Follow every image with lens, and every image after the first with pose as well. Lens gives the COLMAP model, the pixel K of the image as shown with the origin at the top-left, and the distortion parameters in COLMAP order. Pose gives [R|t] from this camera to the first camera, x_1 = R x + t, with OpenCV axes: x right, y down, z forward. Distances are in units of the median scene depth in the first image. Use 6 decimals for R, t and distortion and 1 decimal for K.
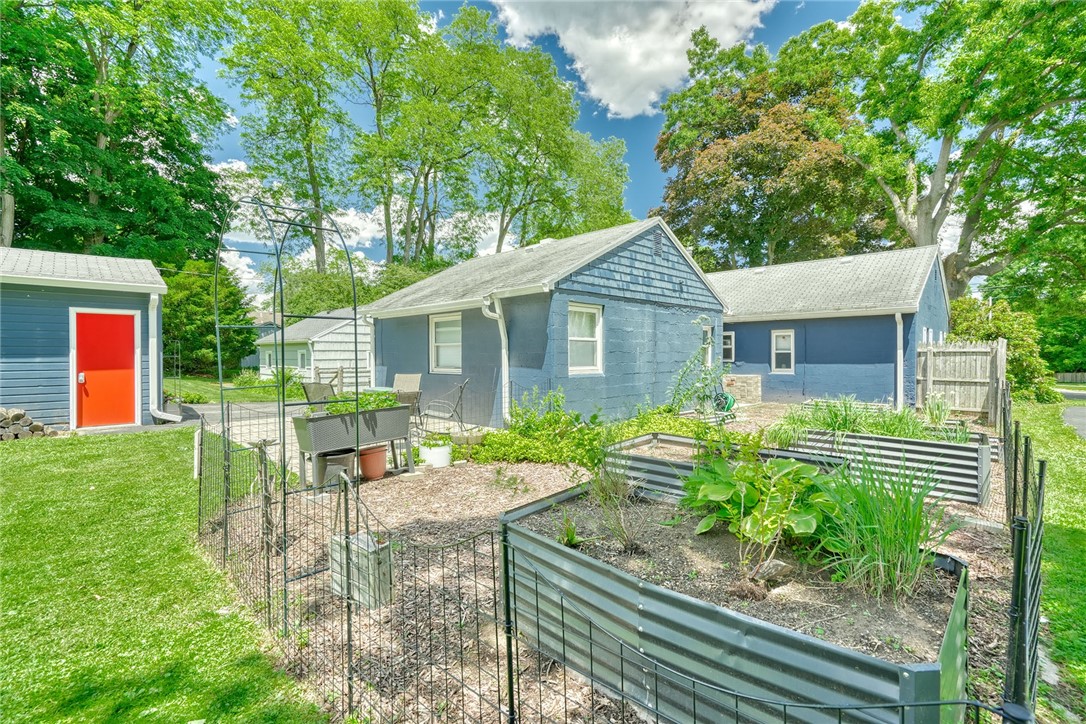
lens RADIAL K [[495.3, 0, 539.7], [0, 495.3, 361.0], [0, 0, 1]] dist [-0.000139, 0.001064]
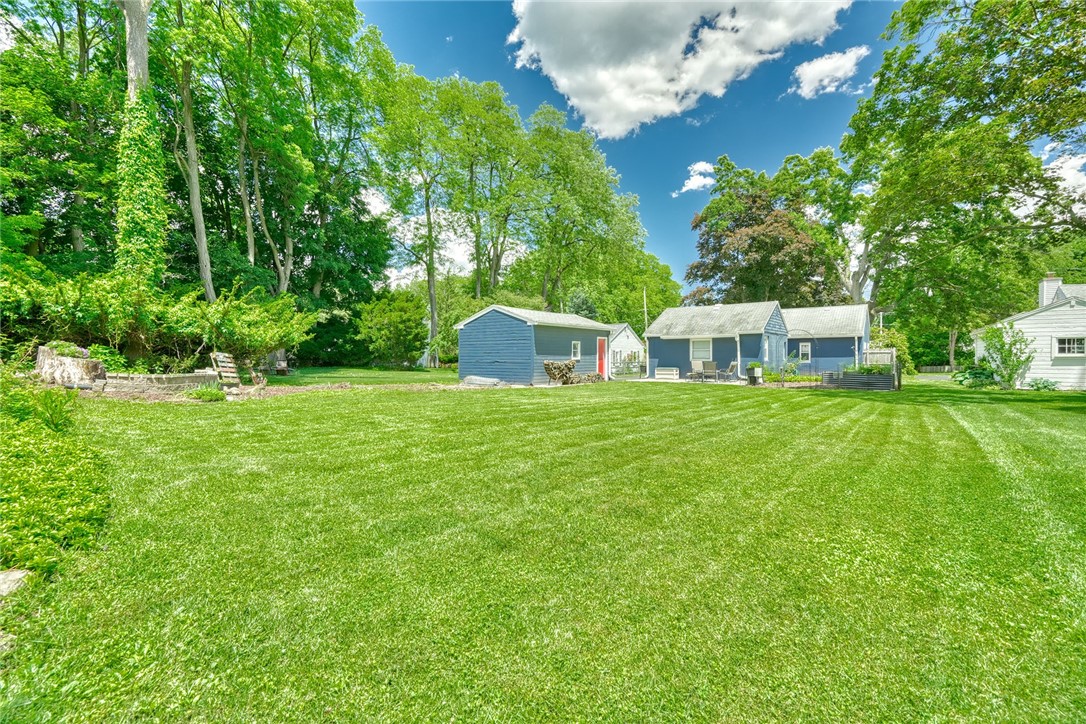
lens RADIAL K [[495.3, 0, 539.7], [0, 495.3, 361.0], [0, 0, 1]] dist [-0.000139, 0.001064]
pose [[0.990151, -0.002231, 0.139986, -0.948201], [0.002850, 0.999987, -0.004224, 0.023482], [-0.139974, 0.004581, 0.990145, -0.975673]]
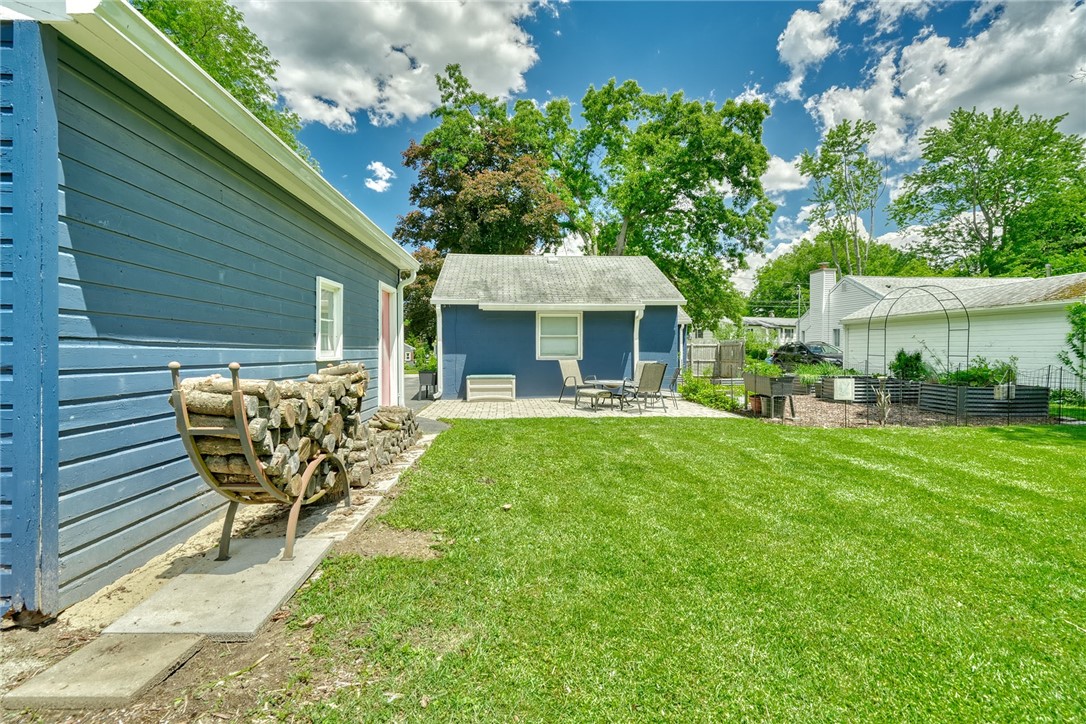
lens RADIAL K [[495.3, 0, 539.7], [0, 495.3, 361.0], [0, 0, 1]] dist [-0.000139, 0.001064]
pose [[0.662316, -0.015179, 0.749071, -0.790662], [0.010178, 0.999885, 0.011262, 0.011108], [-0.749156, 0.000165, 0.662394, 0.159890]]
